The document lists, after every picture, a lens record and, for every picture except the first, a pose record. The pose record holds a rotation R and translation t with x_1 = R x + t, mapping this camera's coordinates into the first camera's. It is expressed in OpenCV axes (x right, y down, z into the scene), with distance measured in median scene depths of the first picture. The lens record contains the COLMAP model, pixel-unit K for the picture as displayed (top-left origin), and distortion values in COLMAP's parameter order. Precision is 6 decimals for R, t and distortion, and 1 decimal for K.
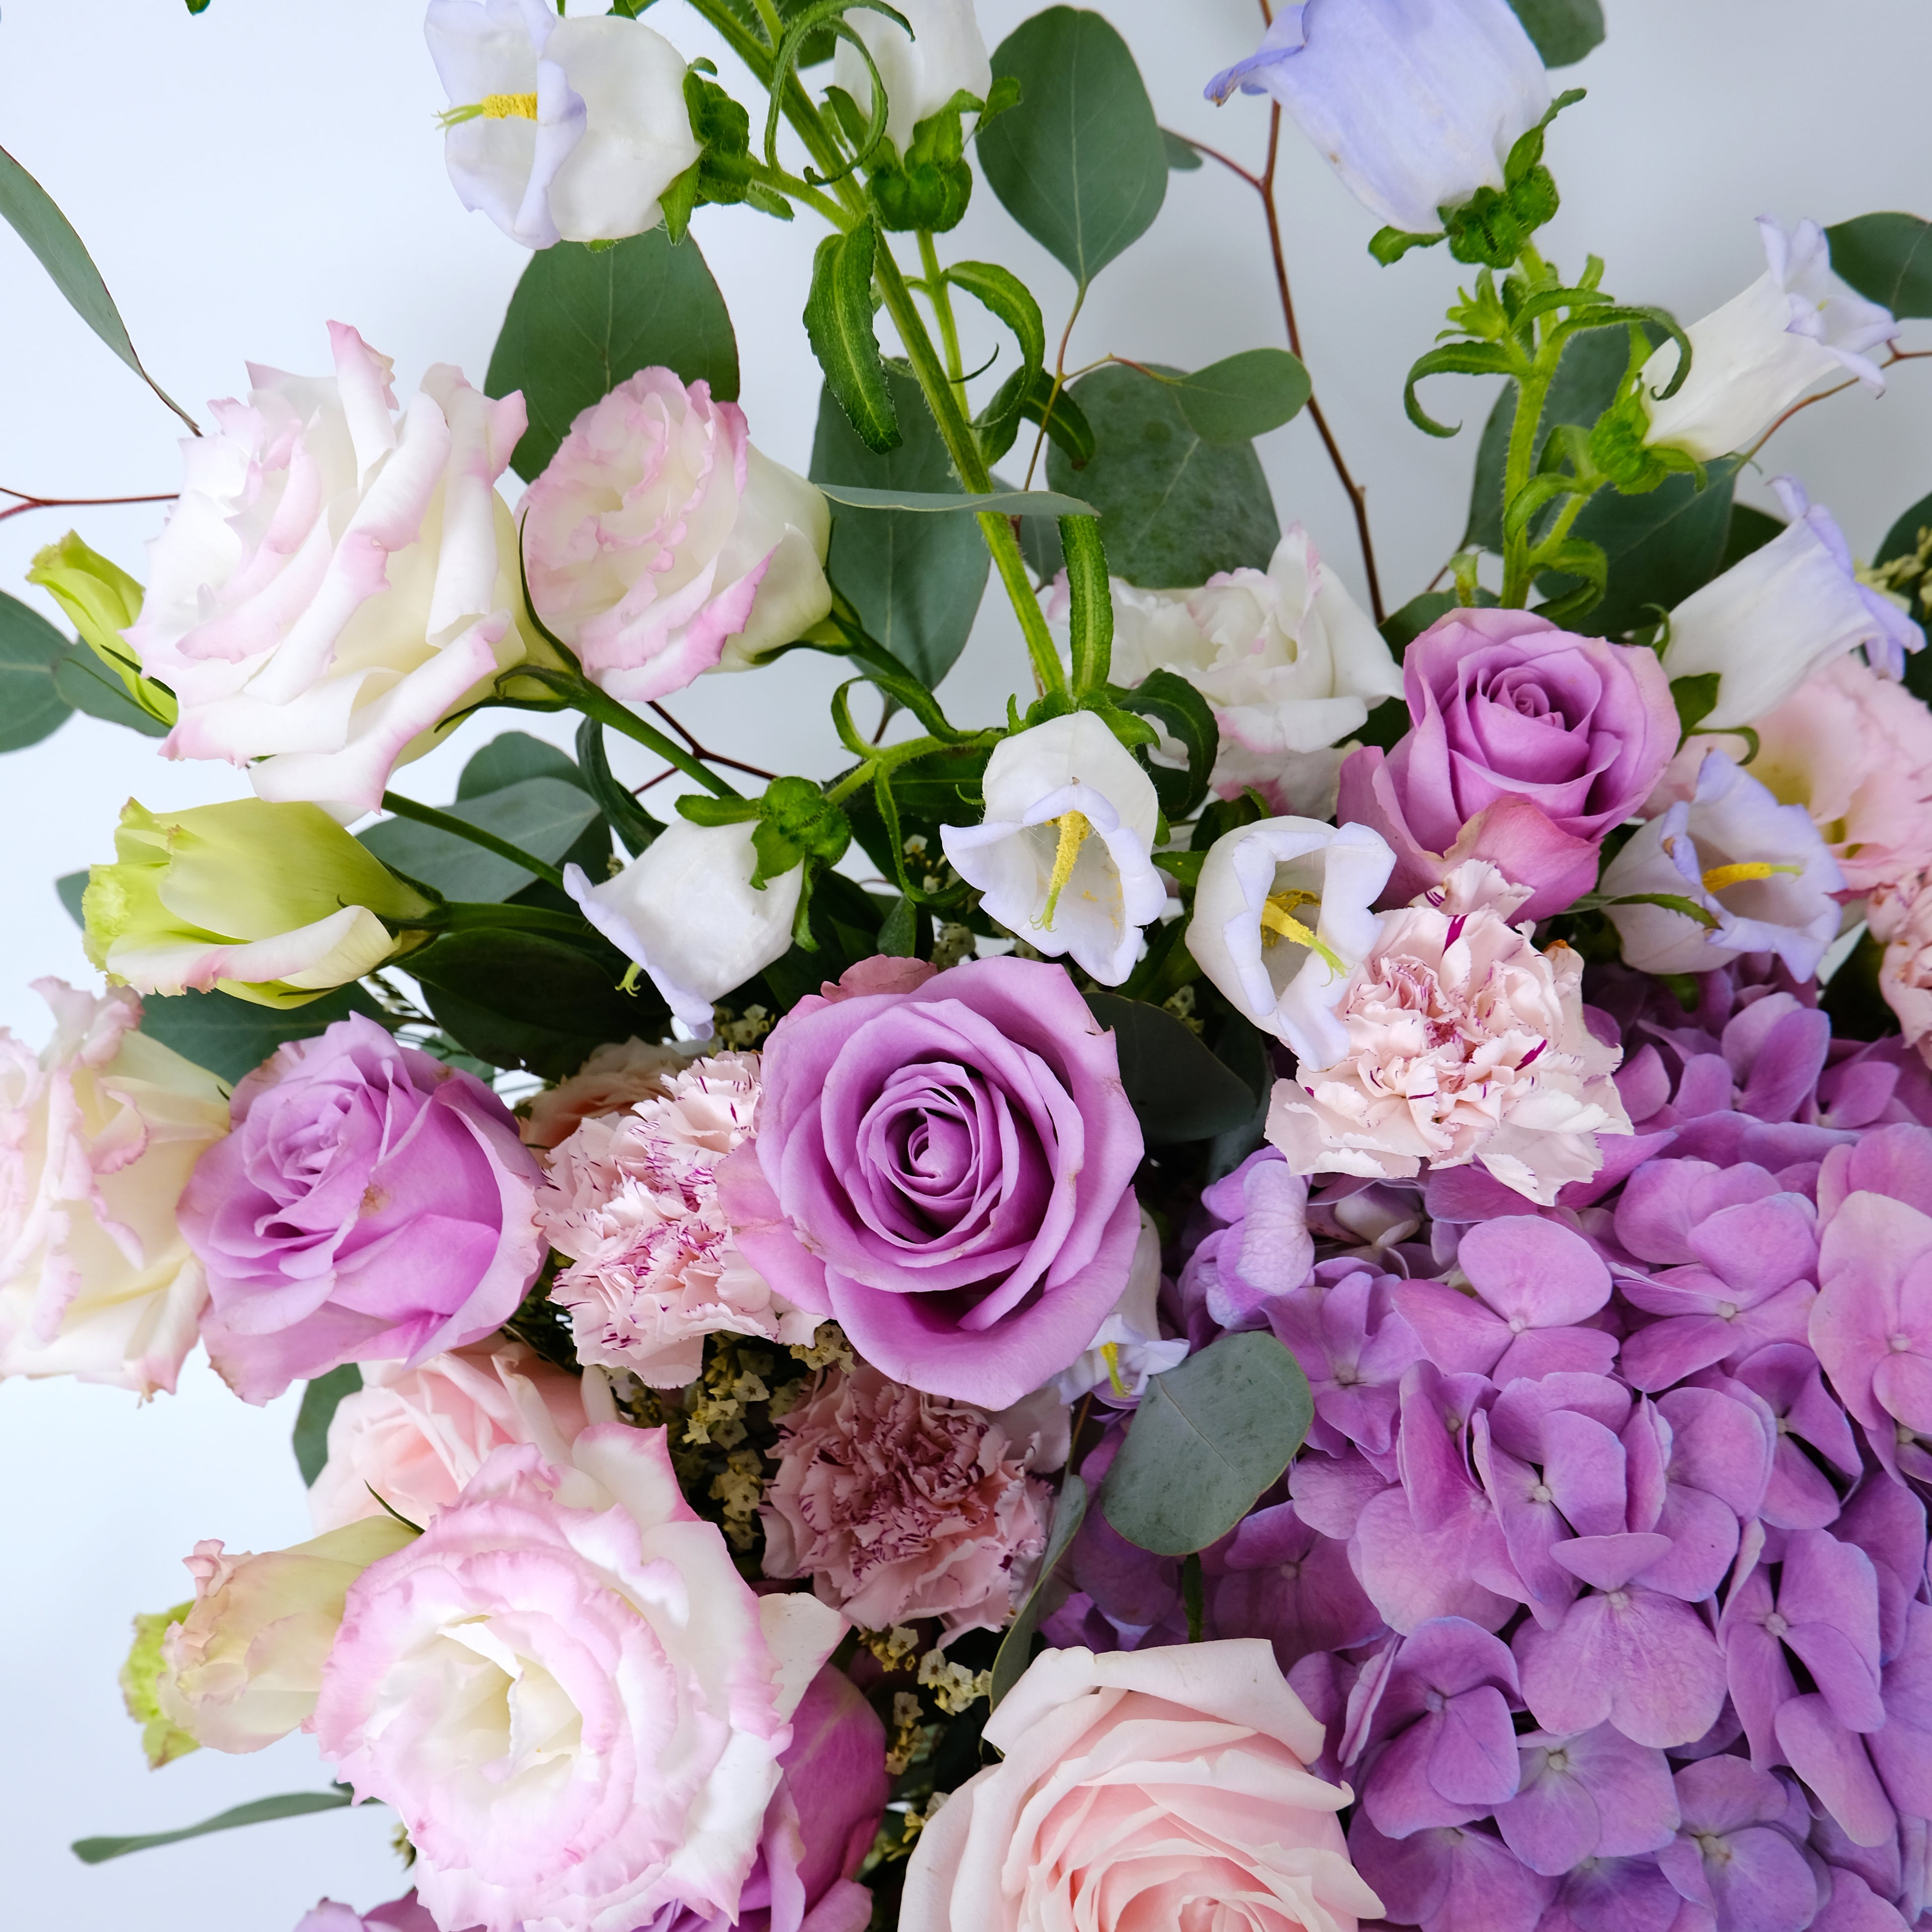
lens RADIAL K [[1961.1, 0, 971.1], [0, 1961.1, 1083.8], [0, 0, 1]] dist [-0.024387, 0.025458]
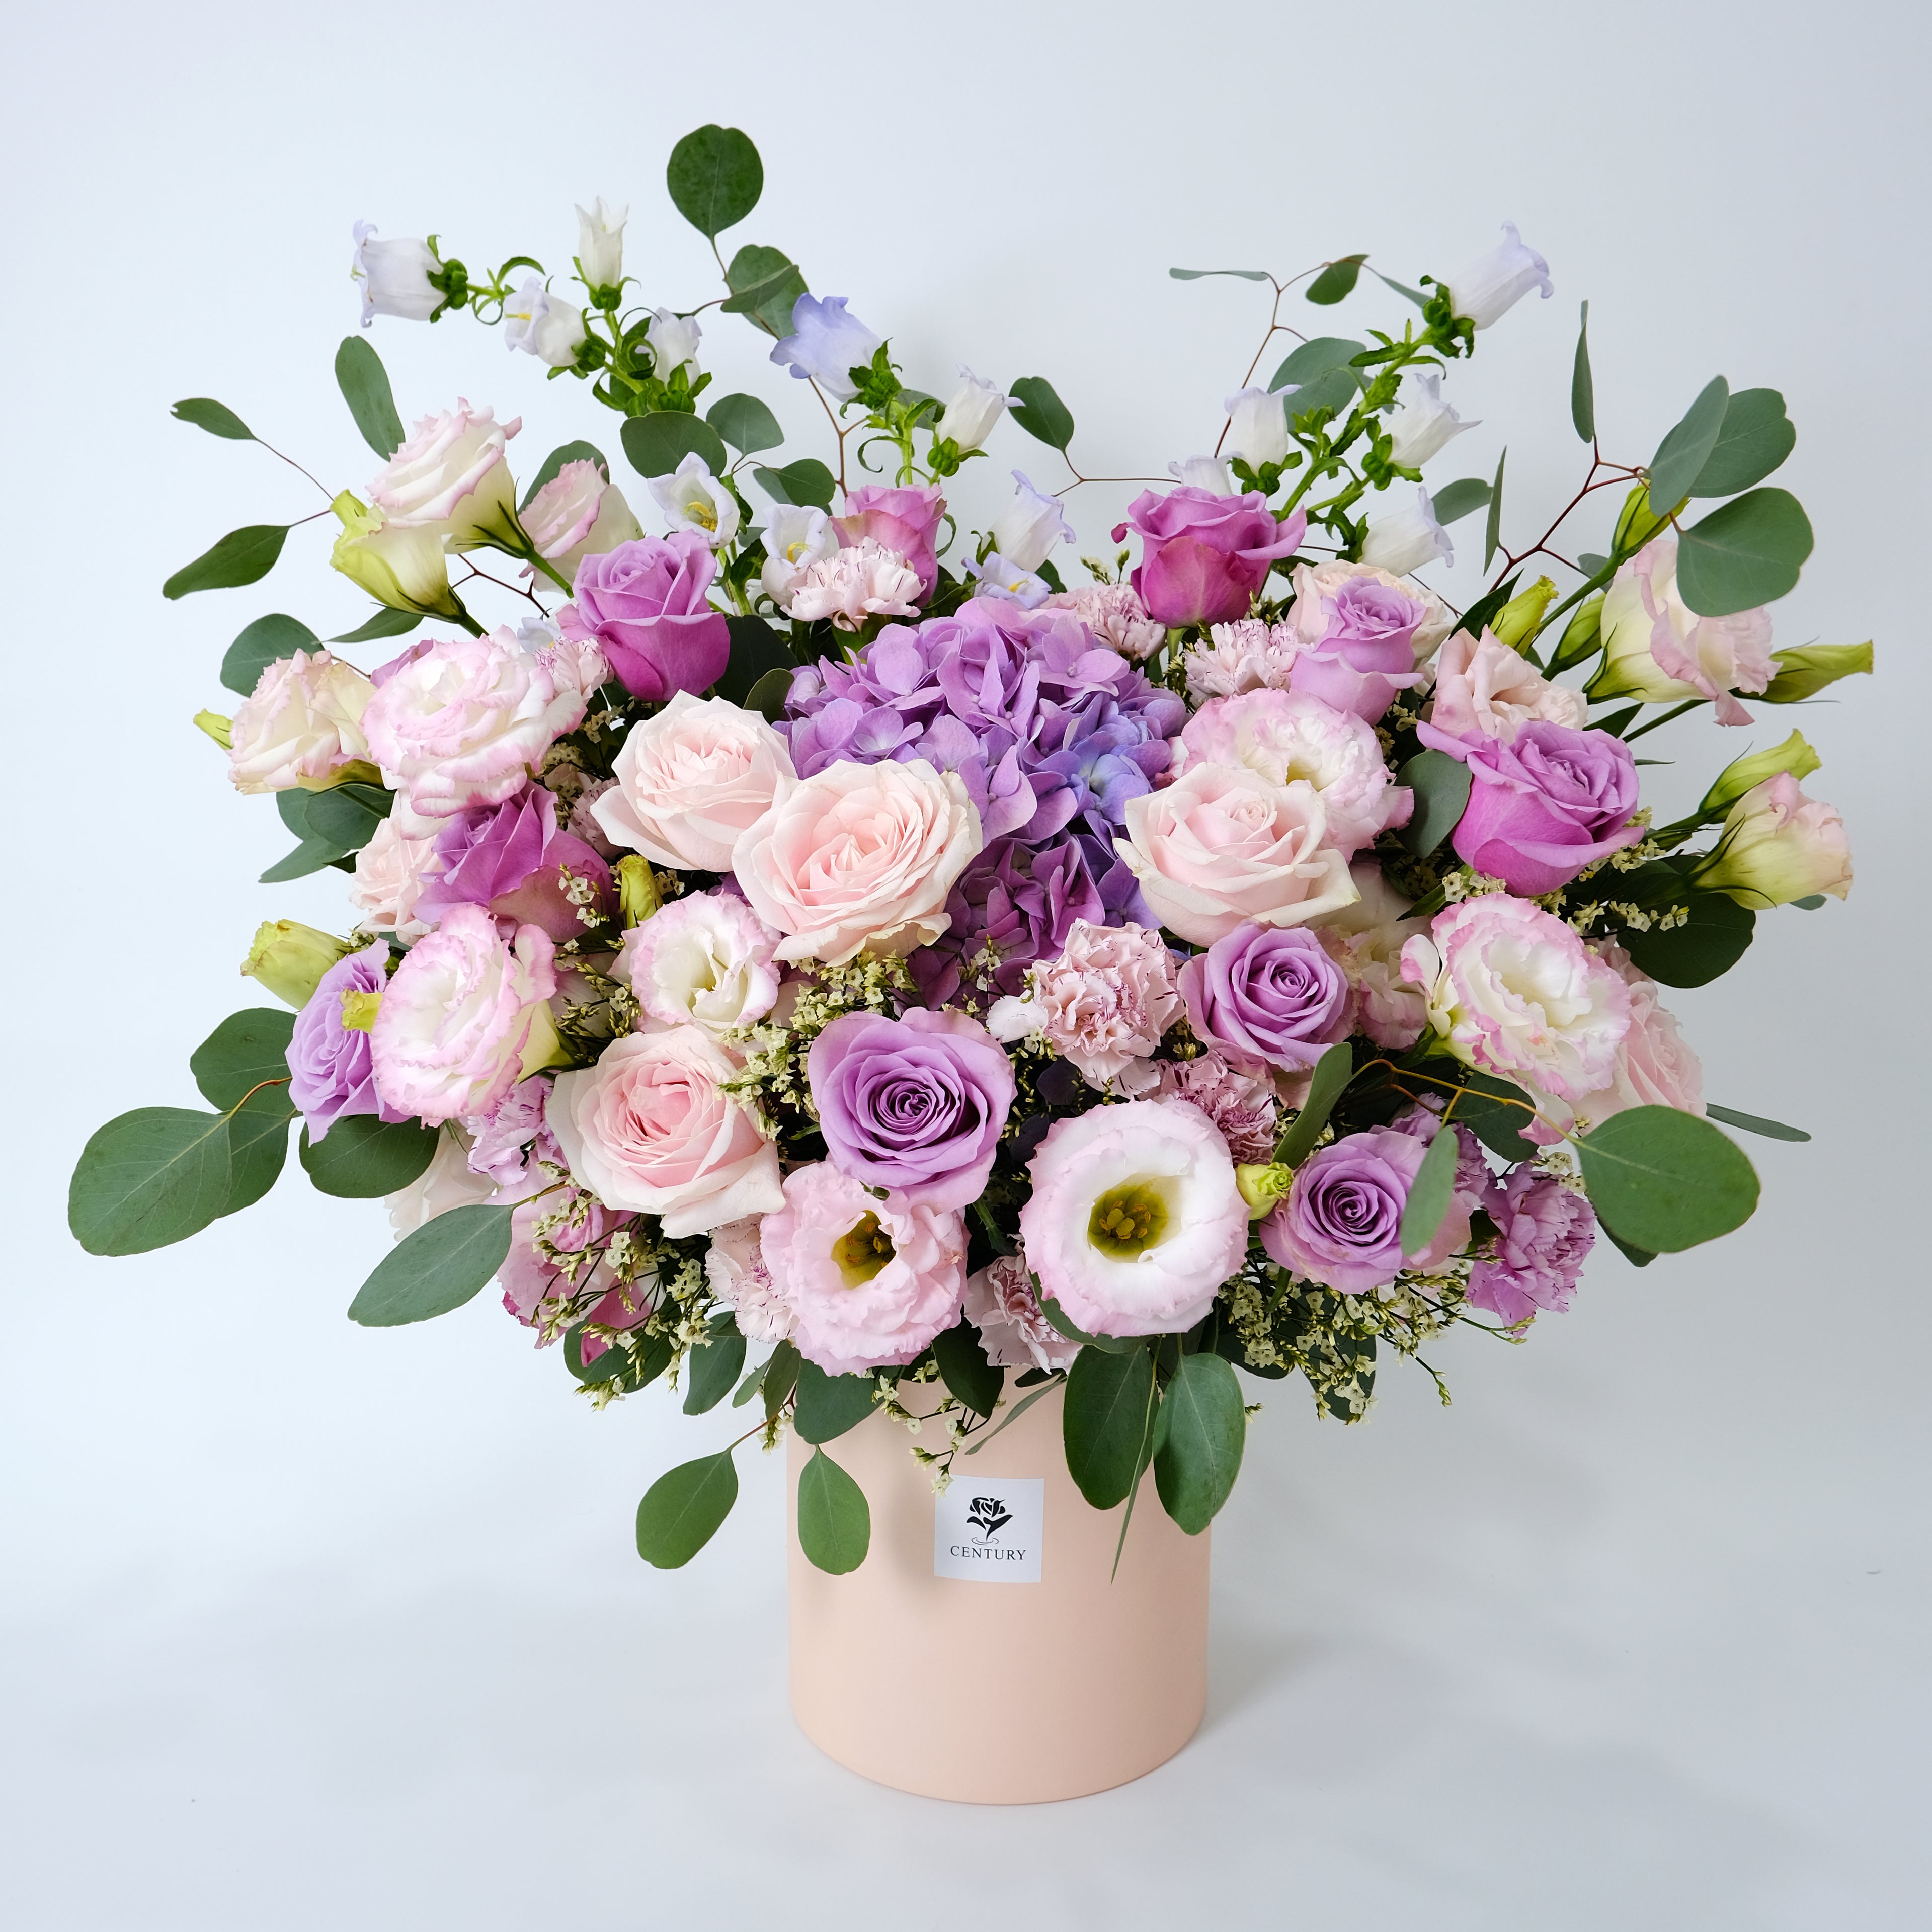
lens RADIAL K [[2084.3, 0, 966.0], [0, 2084.3, 966.0], [0, 0, 1]] dist [-0.016362, 0.031646]
pose [[0.997062, -0.060371, -0.047140, 0.480507], [0.012147, 0.732279, -0.680897, 2.161782], [0.075626, 0.678324, 0.730861, -0.595522]]
